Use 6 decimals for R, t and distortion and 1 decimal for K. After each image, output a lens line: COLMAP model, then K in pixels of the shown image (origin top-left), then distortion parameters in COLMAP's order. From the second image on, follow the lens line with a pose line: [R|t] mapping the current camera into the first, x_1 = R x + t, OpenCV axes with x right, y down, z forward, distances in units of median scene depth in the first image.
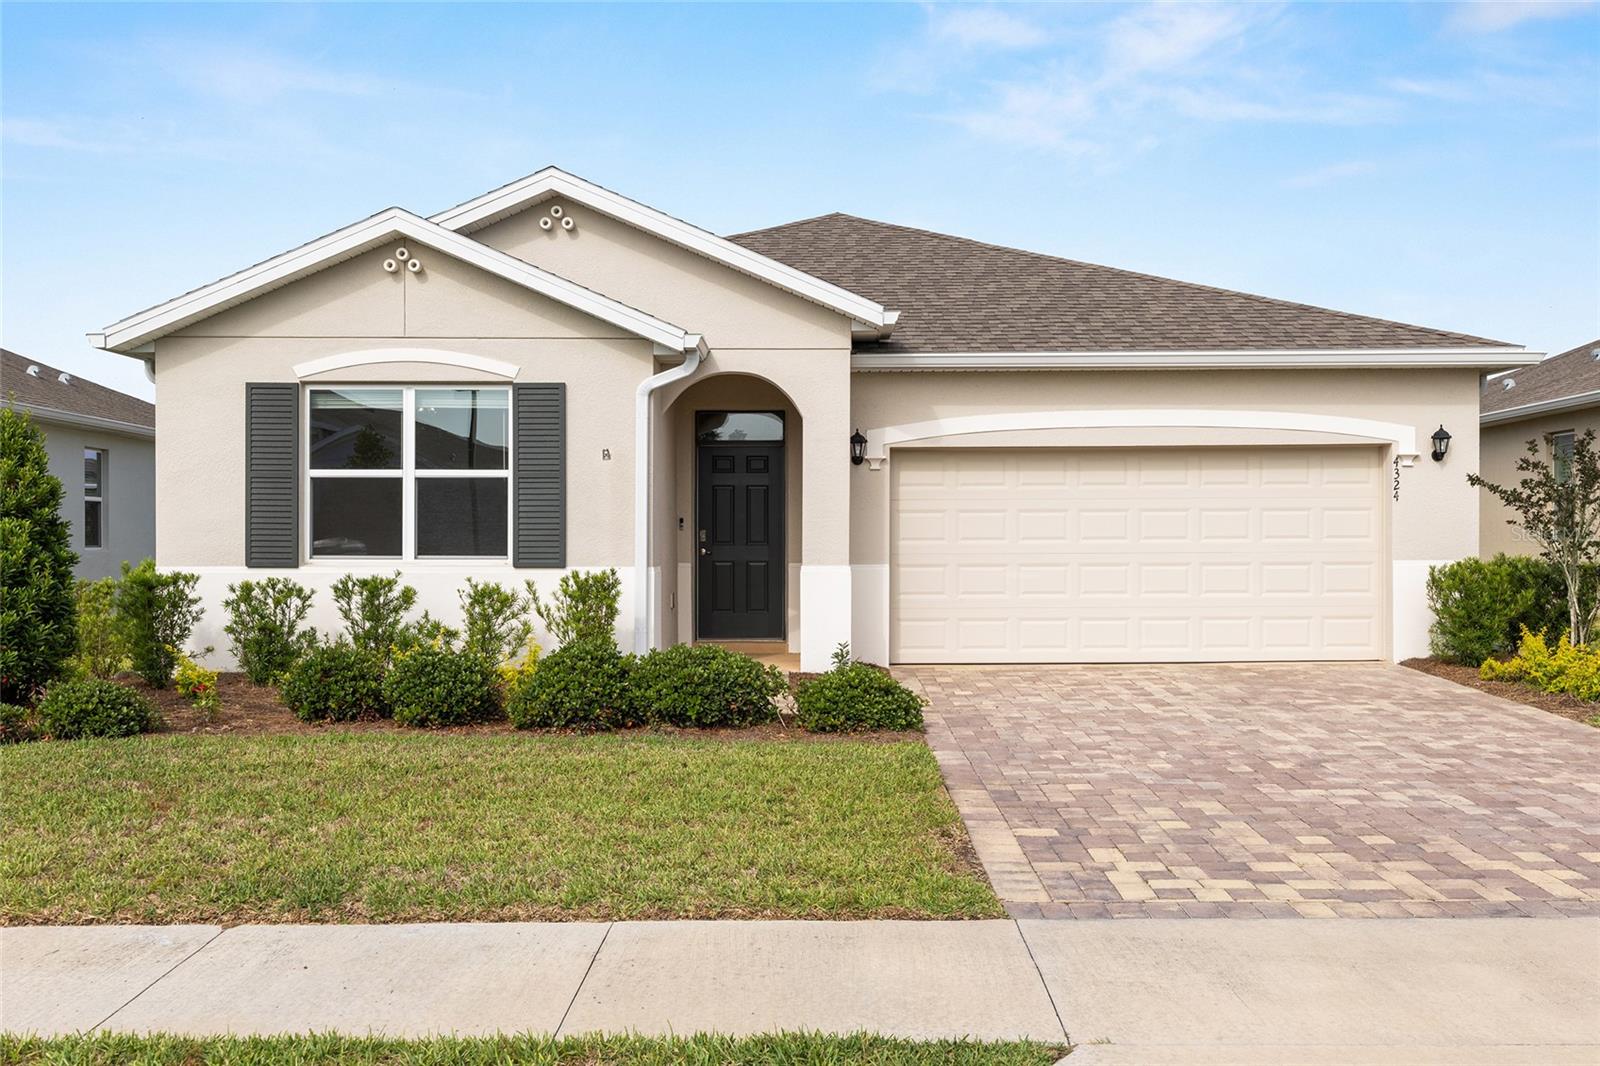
lens RADIAL K [[1472.3, 0, 800.0], [0, 1472.3, 533.0], [0, 0, 1]] dist [0.002981, -0.001605]
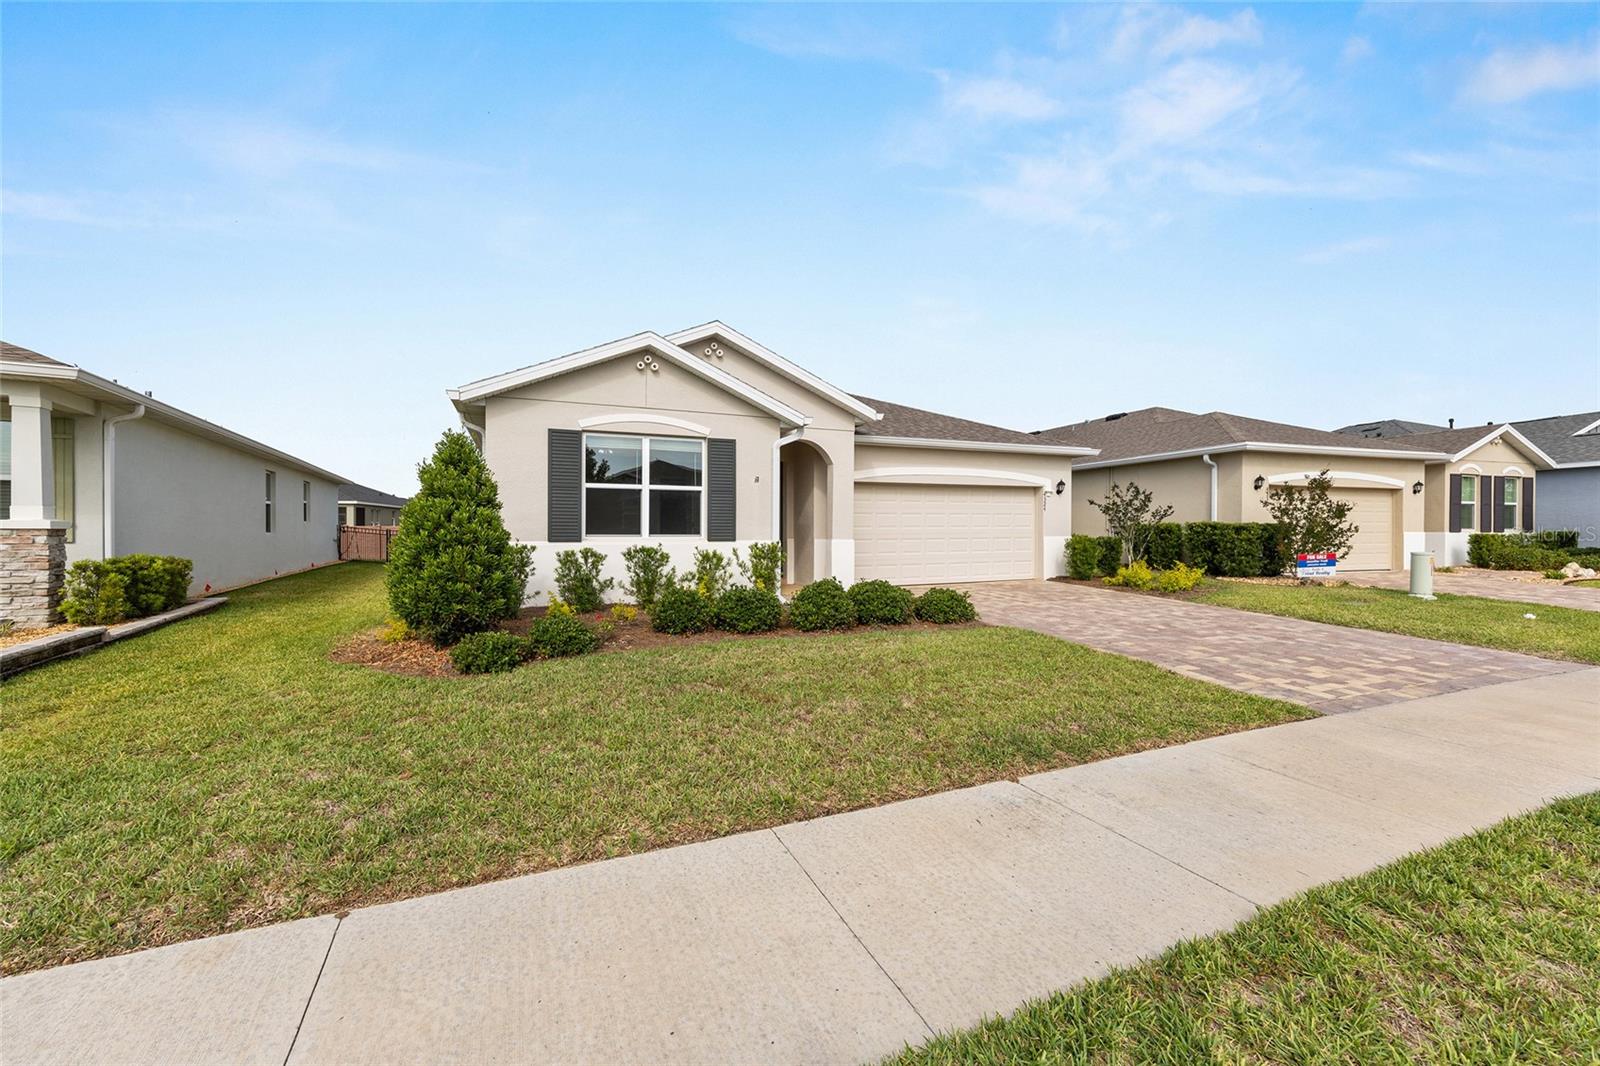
lens RADIAL K [[639.8, 0, 800.0], [0, 639.8, 533.0], [0, 0, 1]] dist [-0.001677, -0.000066]
pose [[0.921312, -0.000933, 0.388823, -0.399708], [-0.001809, 0.999976, 0.006687, 0.008532], [-0.388820, -0.006864, 0.921288, 0.241049]]
